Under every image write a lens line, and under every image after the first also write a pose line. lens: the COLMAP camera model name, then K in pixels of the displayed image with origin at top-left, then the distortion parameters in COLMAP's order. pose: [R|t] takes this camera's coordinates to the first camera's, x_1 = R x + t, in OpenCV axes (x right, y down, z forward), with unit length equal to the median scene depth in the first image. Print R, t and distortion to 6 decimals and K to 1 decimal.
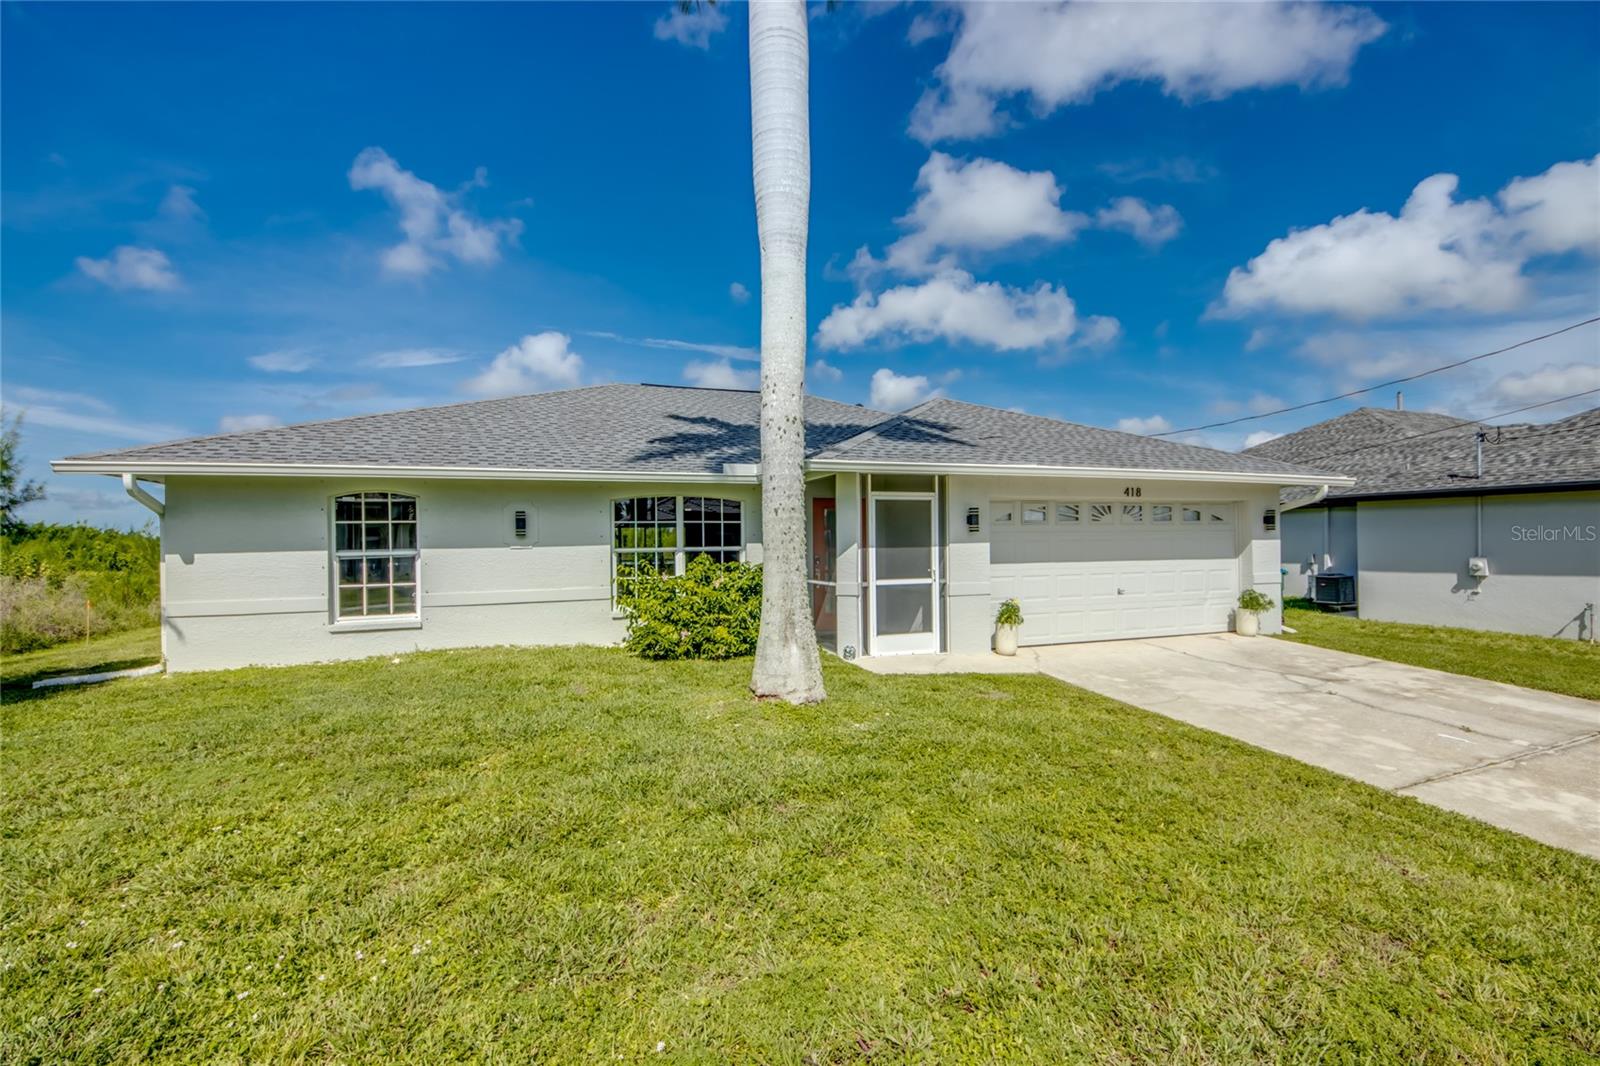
lens RADIAL K [[620.2, 0, 800.0], [0, 620.2, 533.0], [0, 0, 1]] dist [0.013851, 0.000072]
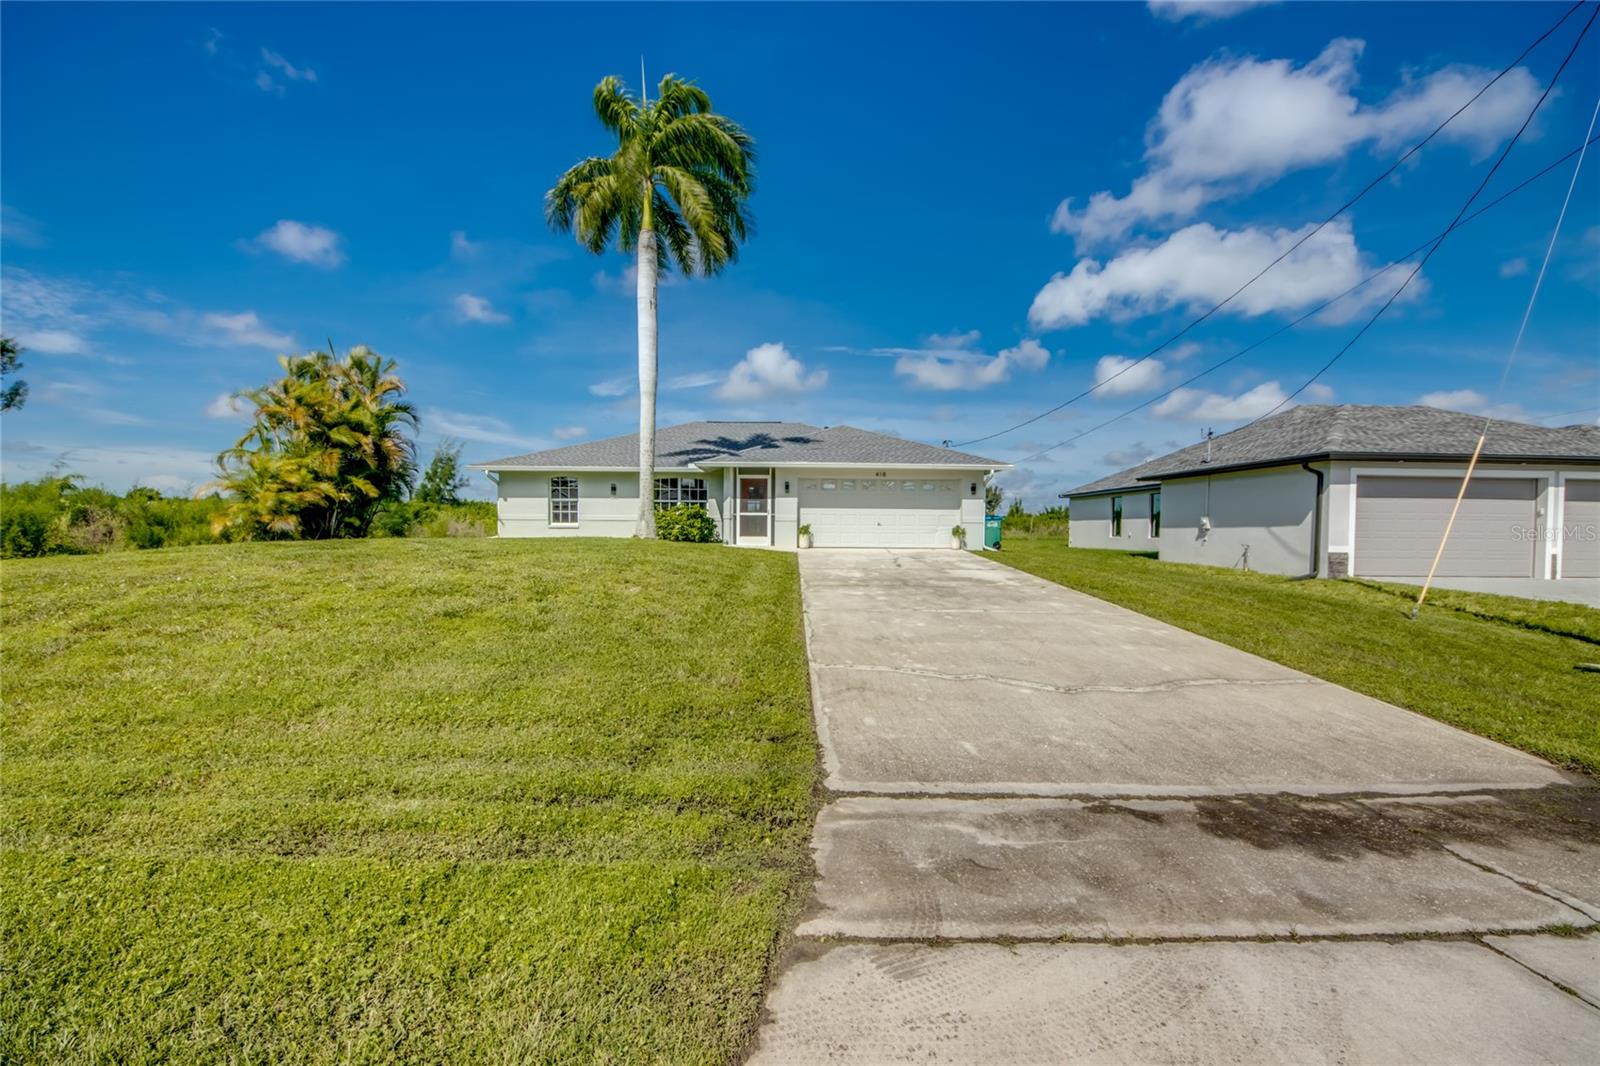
lens RADIAL K [[609.7, 0, 800.0], [0, 609.7, 533.0], [0, 0, 1]] dist [0.000758, -0.008774]
pose [[0.934387, 0.022751, -0.355532, 1.078149], [-0.014504, 0.999561, 0.025844, 0.083836], [0.355964, -0.018992, 0.934307, -0.998533]]
